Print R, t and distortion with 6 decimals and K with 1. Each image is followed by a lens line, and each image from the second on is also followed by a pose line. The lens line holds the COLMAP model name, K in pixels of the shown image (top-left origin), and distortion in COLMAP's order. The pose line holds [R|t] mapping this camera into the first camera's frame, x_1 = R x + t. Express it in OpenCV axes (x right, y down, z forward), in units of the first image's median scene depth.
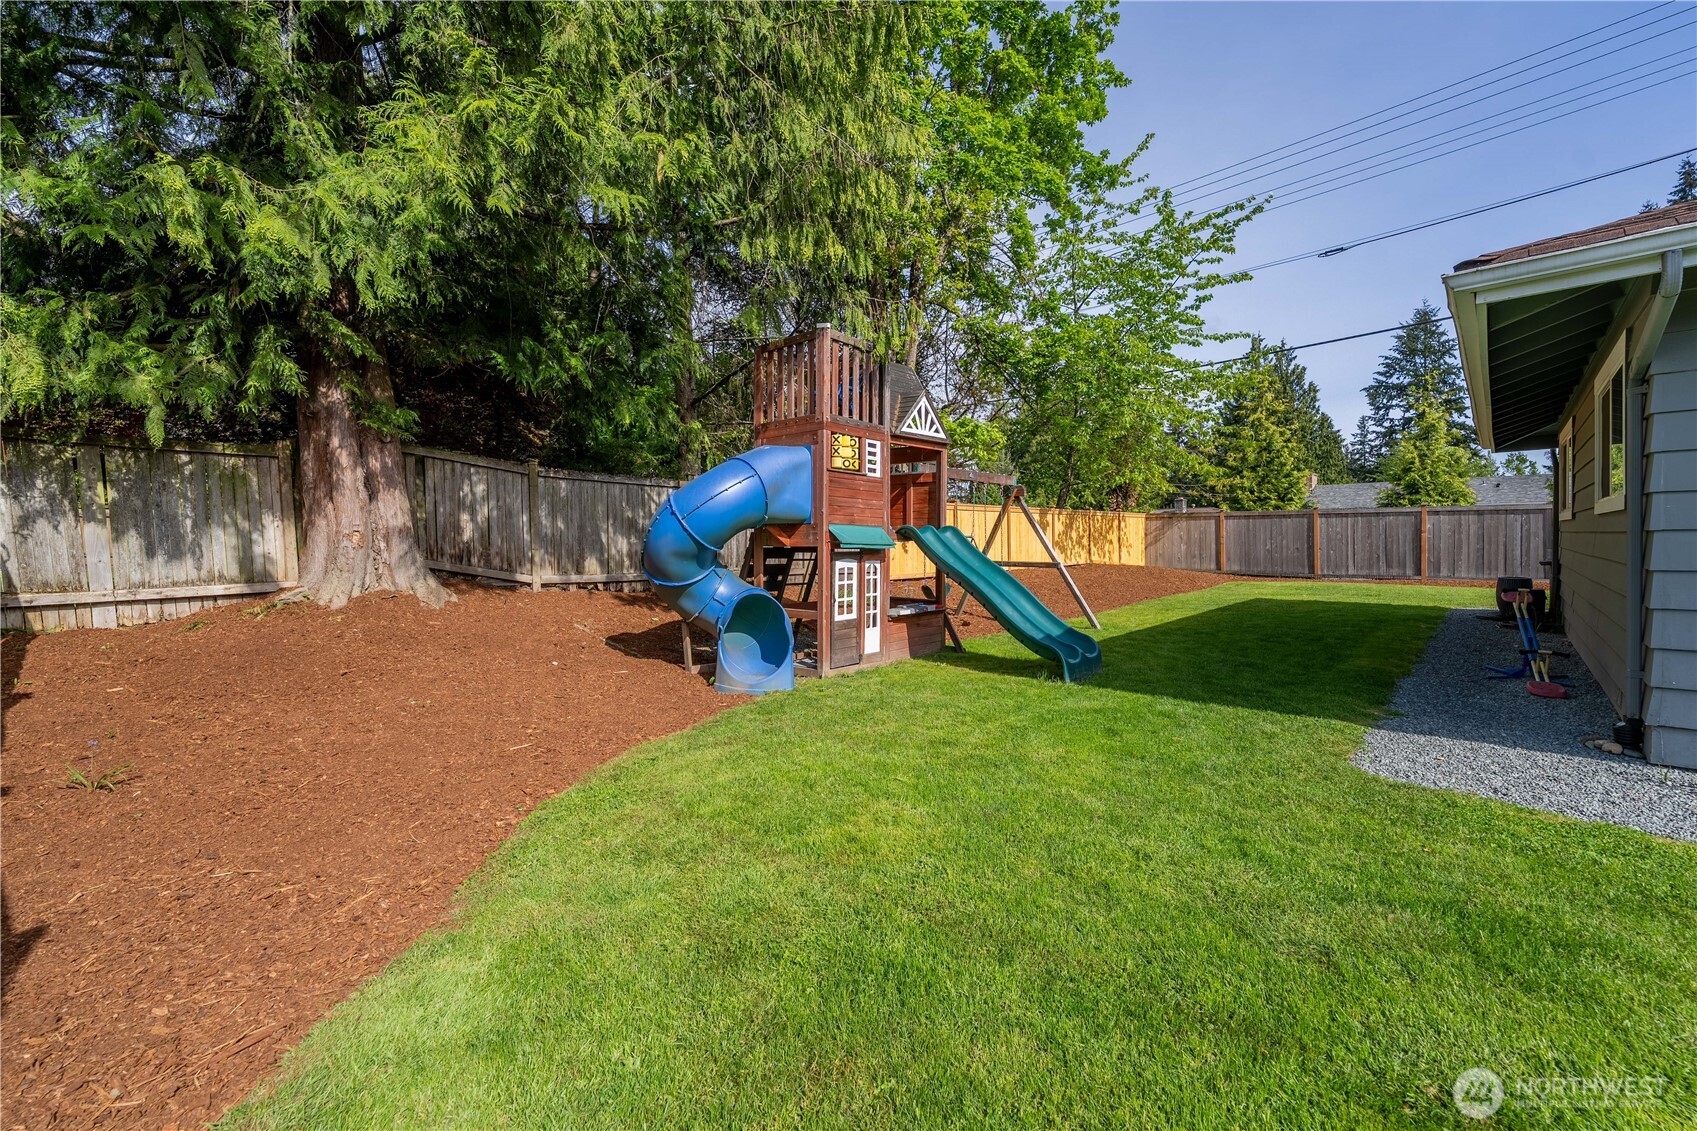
lens RADIAL K [[692.3, 0, 843.2], [0, 692.3, 552.9], [0, 0, 1]] dist [-0.001828, -0.000146]
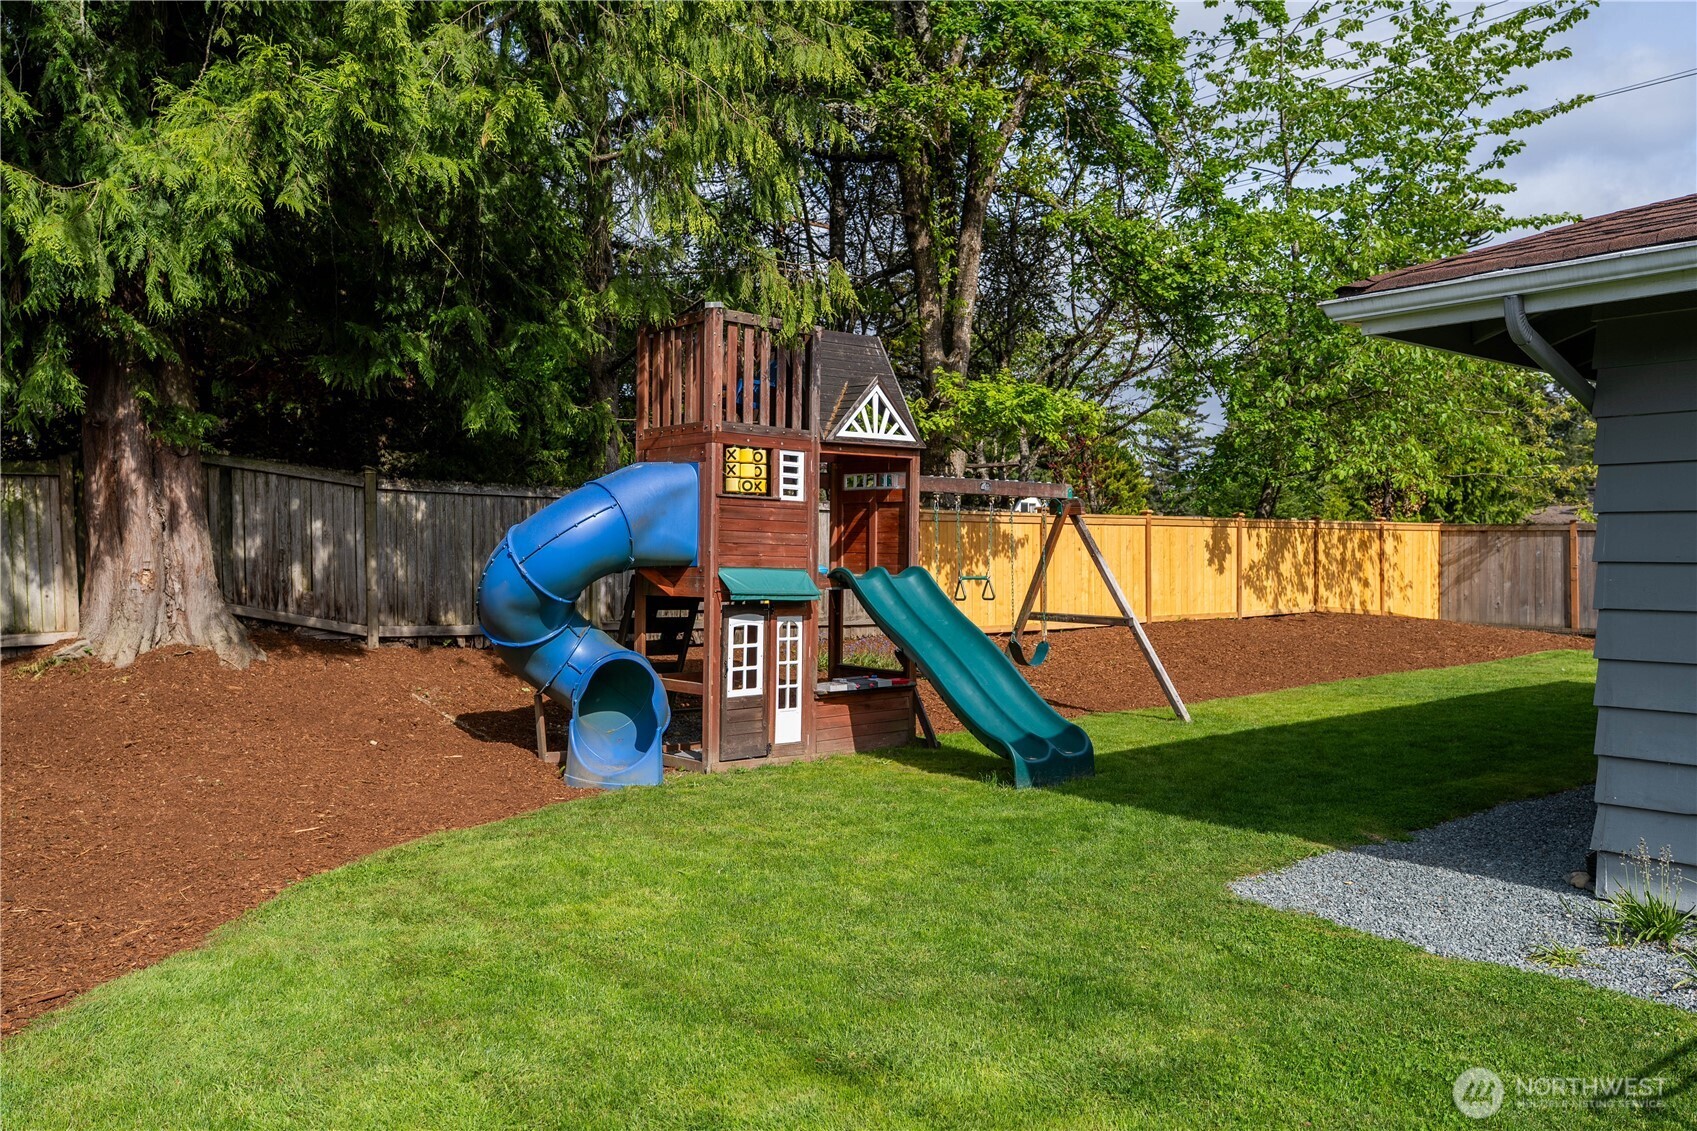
lens RADIAL K [[1369.5, 0, 848.5], [0, 1369.5, 565.5], [0, 0, 1]] dist [-0.009640, -0.006354]
pose [[0.988669, 0.009294, -0.149824, 0.327431], [-0.009718, 0.999951, -0.002101, -0.041097], [0.149797, 0.003533, 0.988710, -0.427827]]
